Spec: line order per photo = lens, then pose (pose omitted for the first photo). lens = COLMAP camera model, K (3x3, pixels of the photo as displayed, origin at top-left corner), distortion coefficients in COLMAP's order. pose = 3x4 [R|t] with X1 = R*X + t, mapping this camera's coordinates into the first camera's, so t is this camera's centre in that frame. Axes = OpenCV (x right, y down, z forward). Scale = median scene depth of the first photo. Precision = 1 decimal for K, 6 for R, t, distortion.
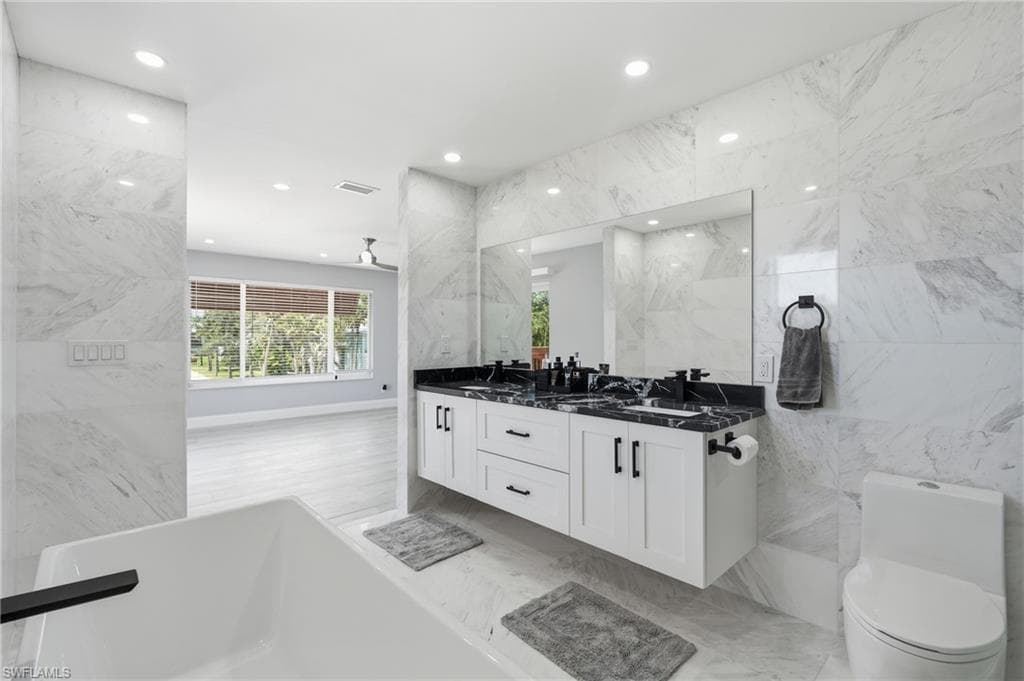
lens RADIAL K [[457.9, 0, 512.0], [0, 457.9, 340.5], [0, 0, 1]] dist [-0.001284, -0.000099]
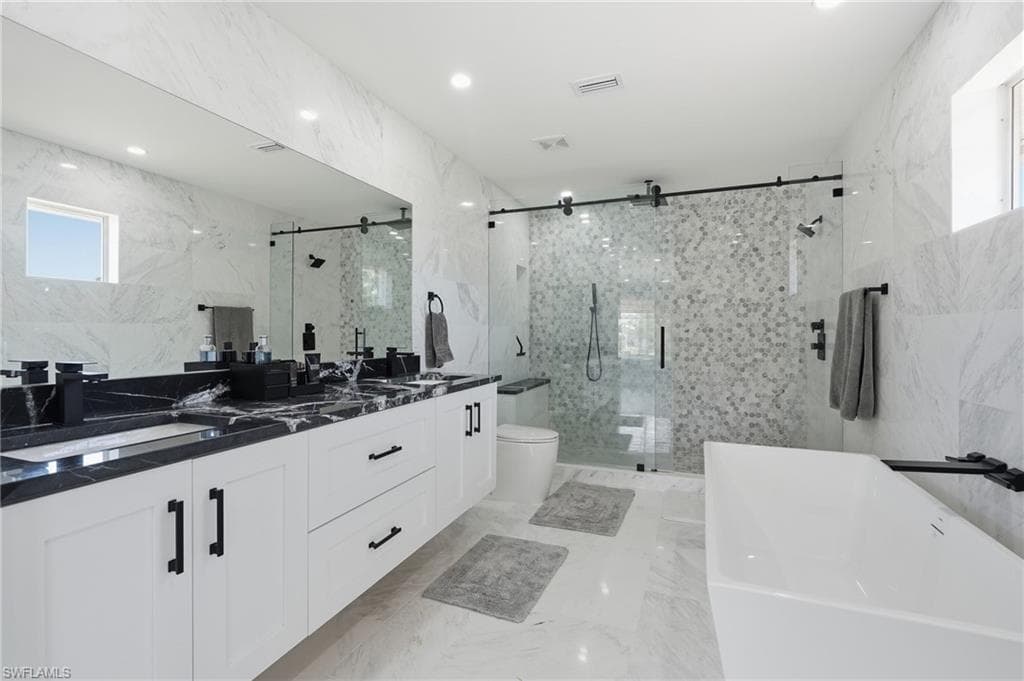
lens RADIAL K [[457.9, 0, 512.0], [0, 457.9, 340.5], [0, 0, 1]] dist [-0.001284, -0.000099]
pose [[-0.426078, -0.010776, 0.904622, -0.660457], [0.005044, 0.999885, 0.014286, 0.032044], [-0.904673, 0.010650, -0.425974, 1.106494]]
